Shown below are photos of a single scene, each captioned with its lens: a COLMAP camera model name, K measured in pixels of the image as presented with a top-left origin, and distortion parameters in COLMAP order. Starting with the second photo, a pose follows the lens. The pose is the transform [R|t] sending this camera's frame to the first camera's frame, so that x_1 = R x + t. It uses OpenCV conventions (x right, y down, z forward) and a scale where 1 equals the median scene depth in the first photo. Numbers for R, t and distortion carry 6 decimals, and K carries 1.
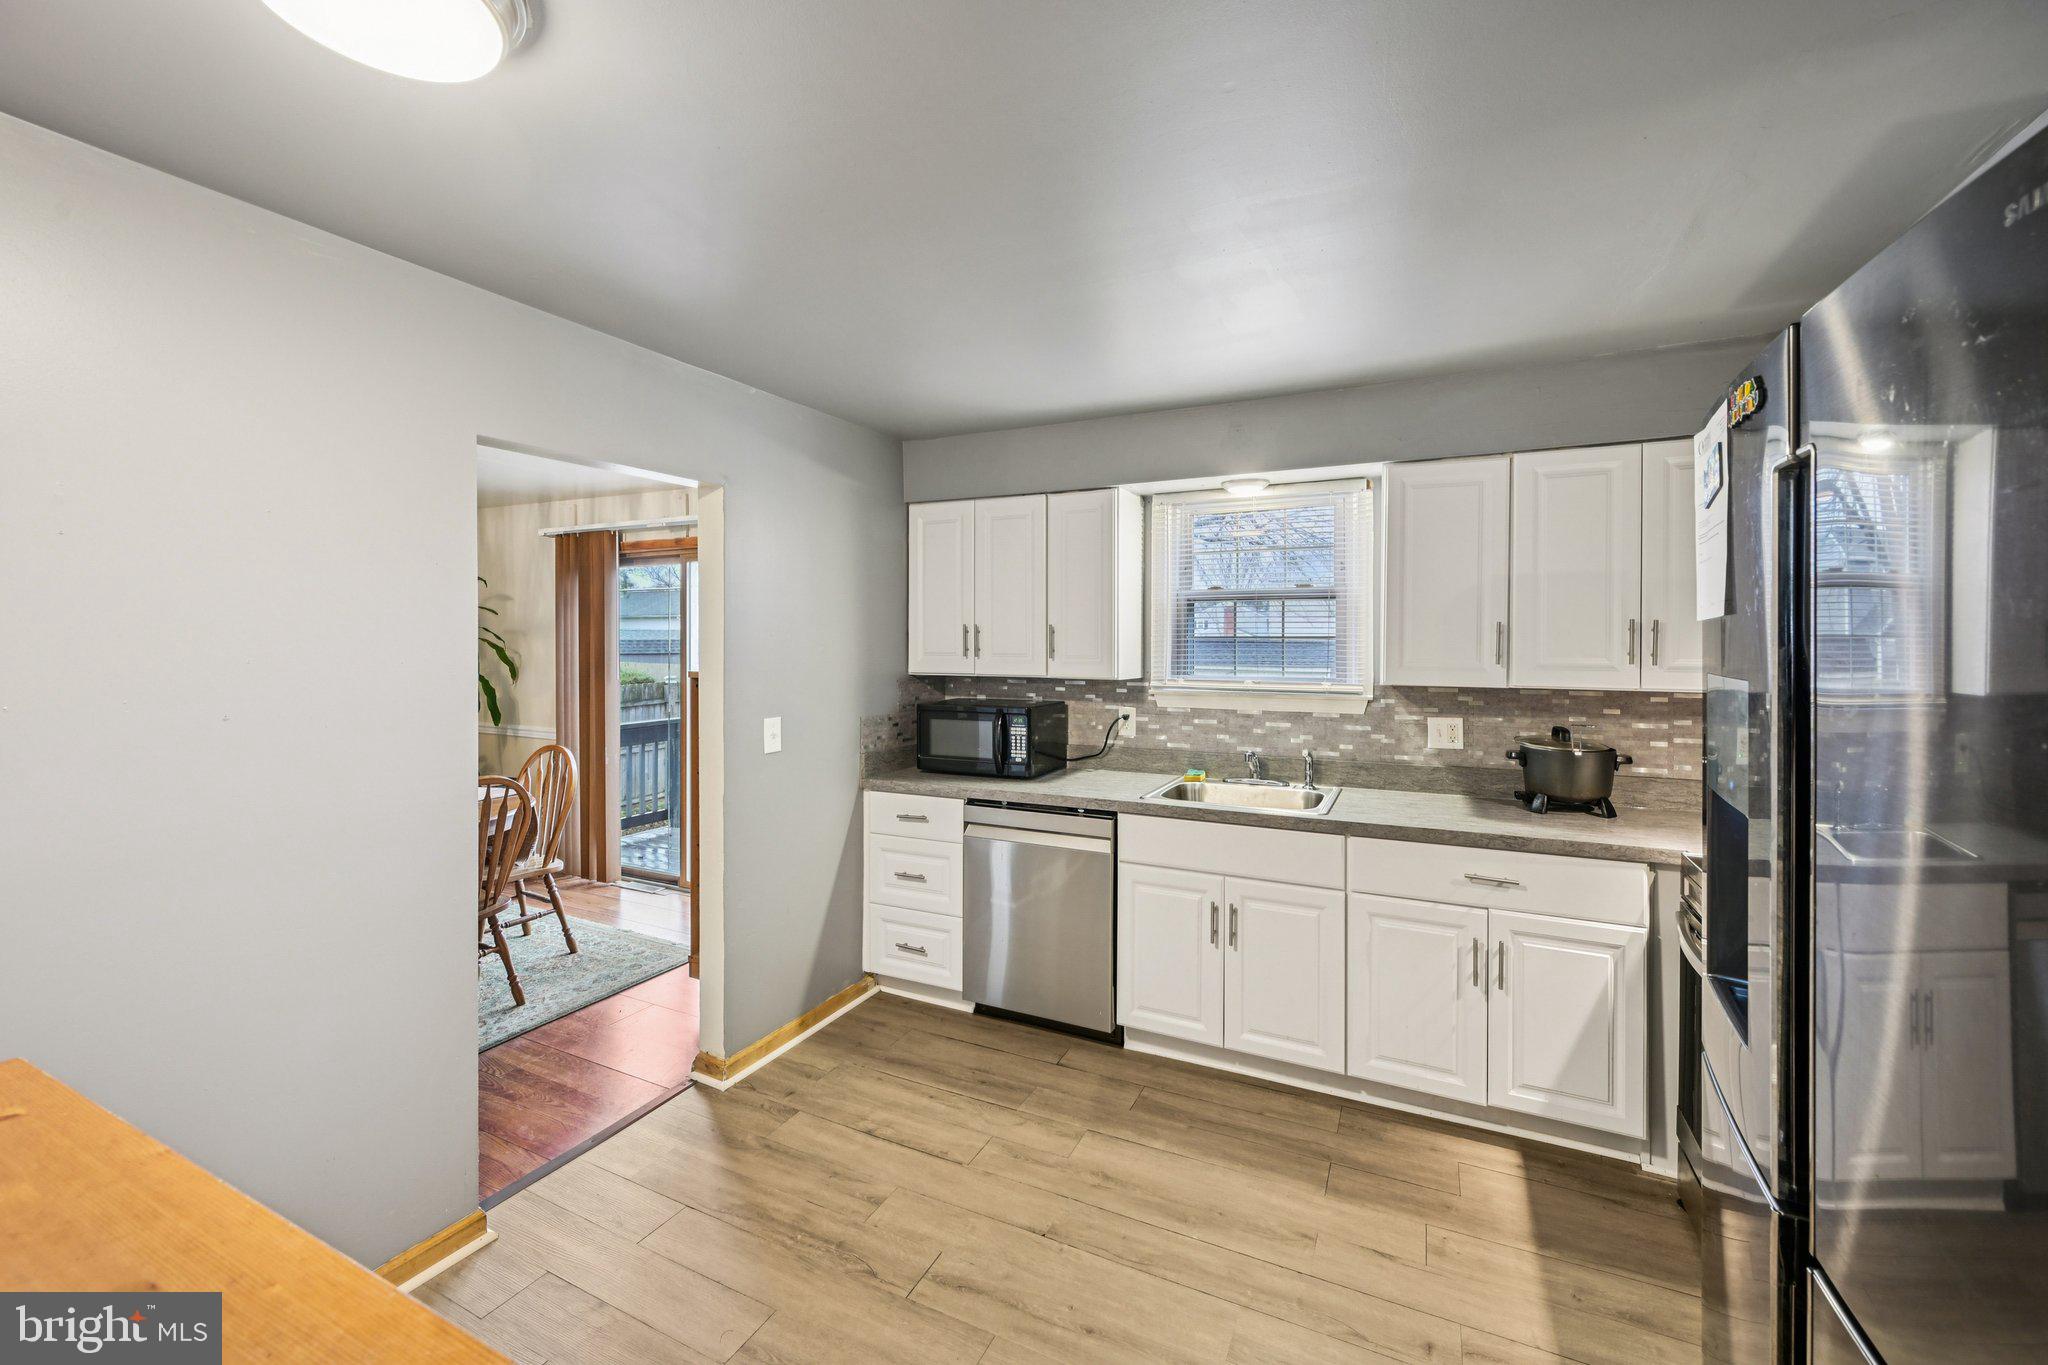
lens RADIAL K [[816.6, 0, 1022.6], [0, 816.6, 661.3], [0, 0, 1]] dist [-0.000910, 0.000010]
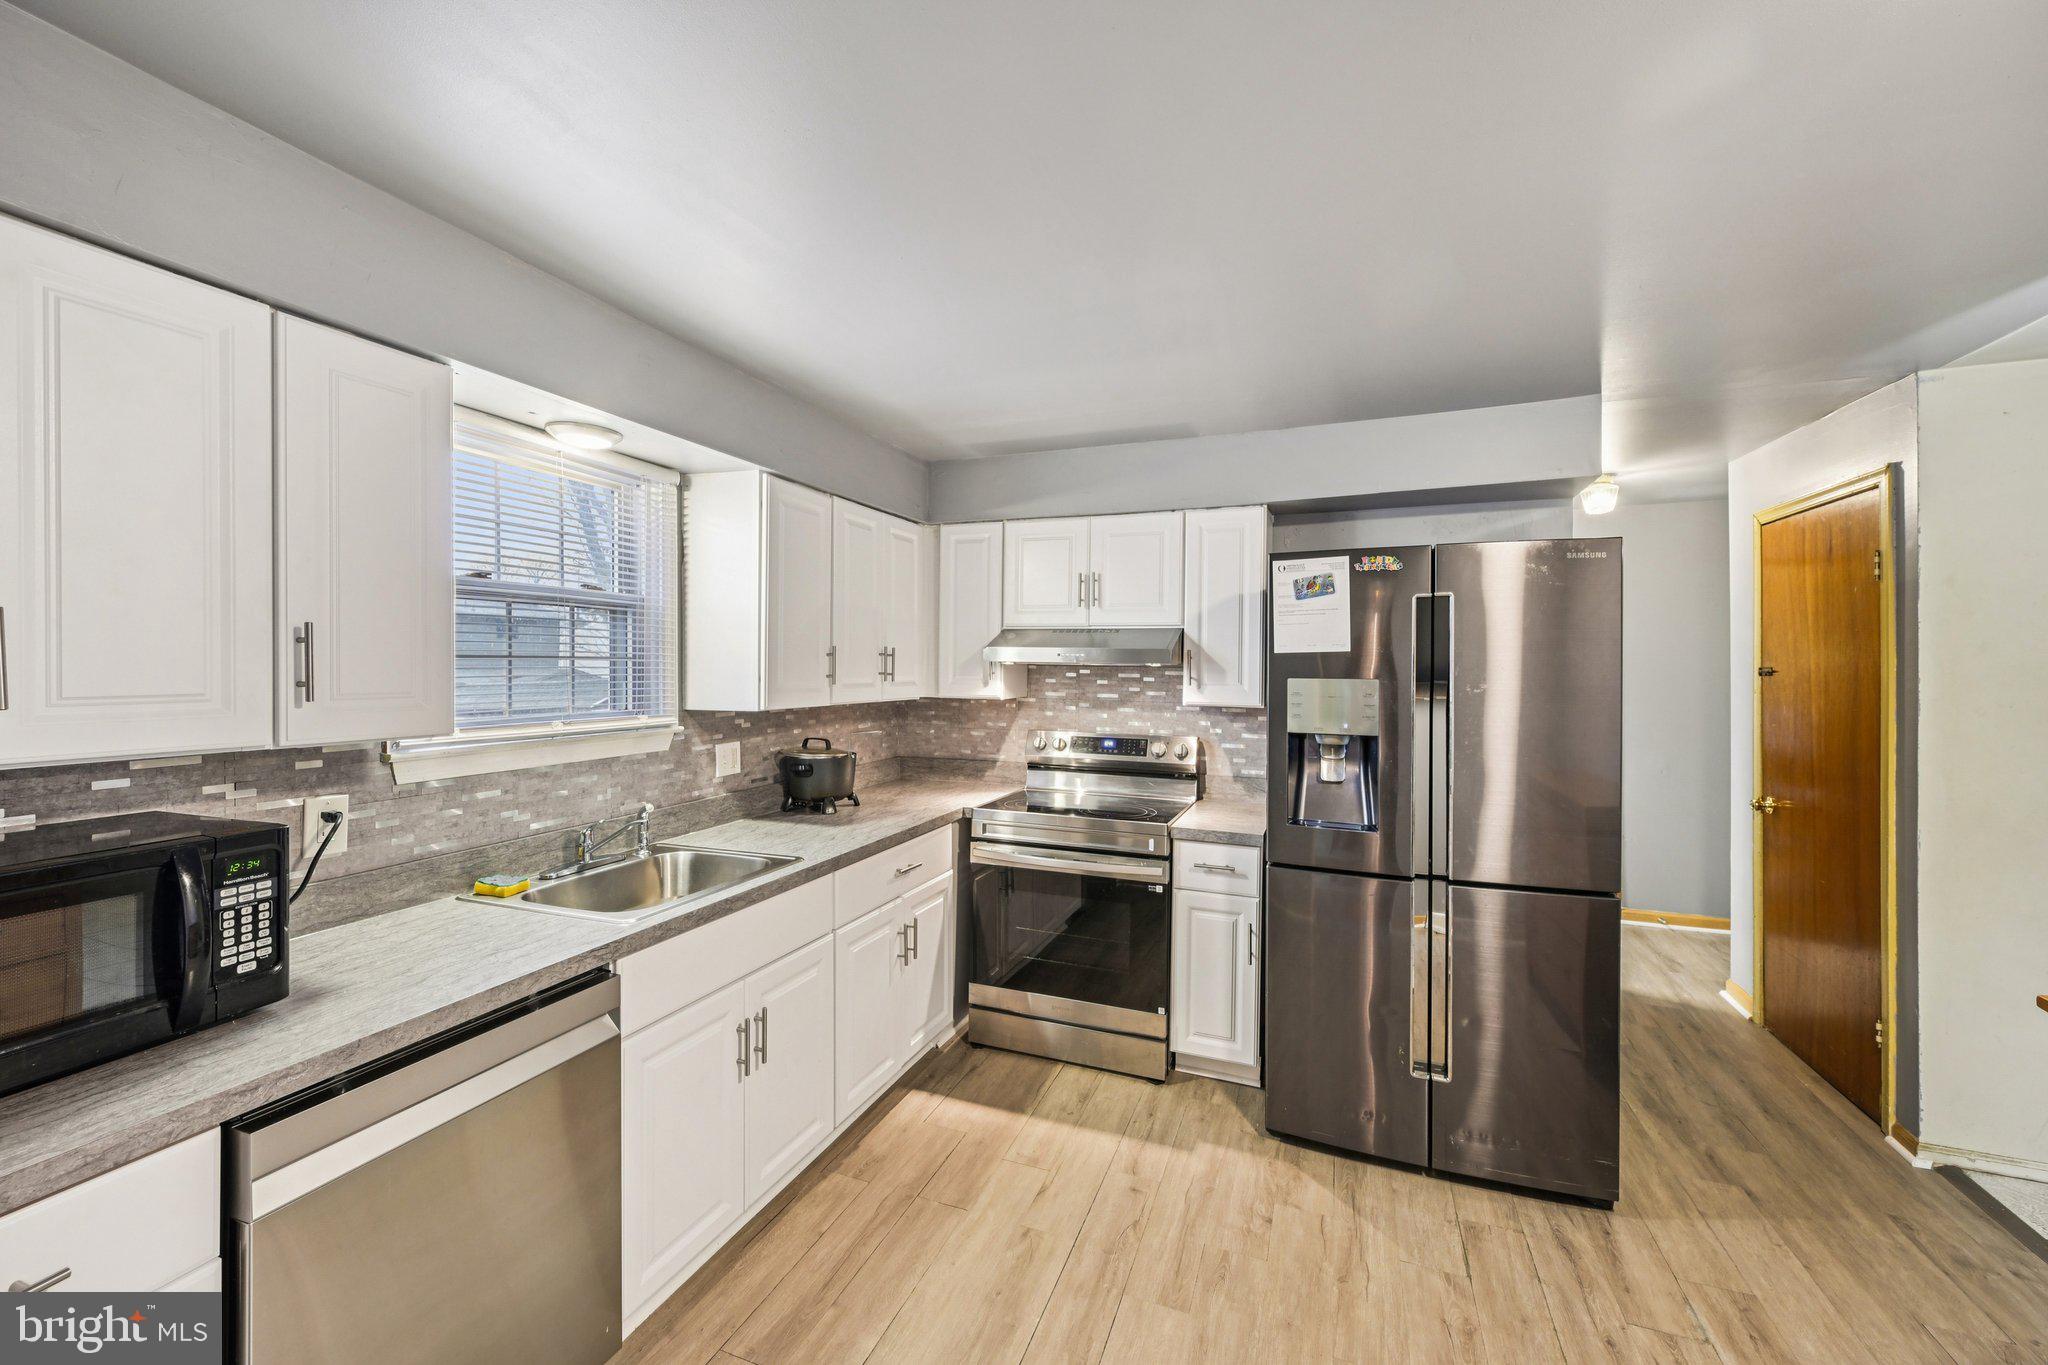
lens RADIAL K [[807.7, 0, 1024.2], [0, 807.7, 671.7], [0, 0, 1]] dist [0.001304, 0.000237]
pose [[-0.089322, -0.007655, 0.995973, -0.417393], [0.022288, 0.999705, 0.009683, -0.014803], [-0.995753, 0.023063, -0.089125, 0.664668]]
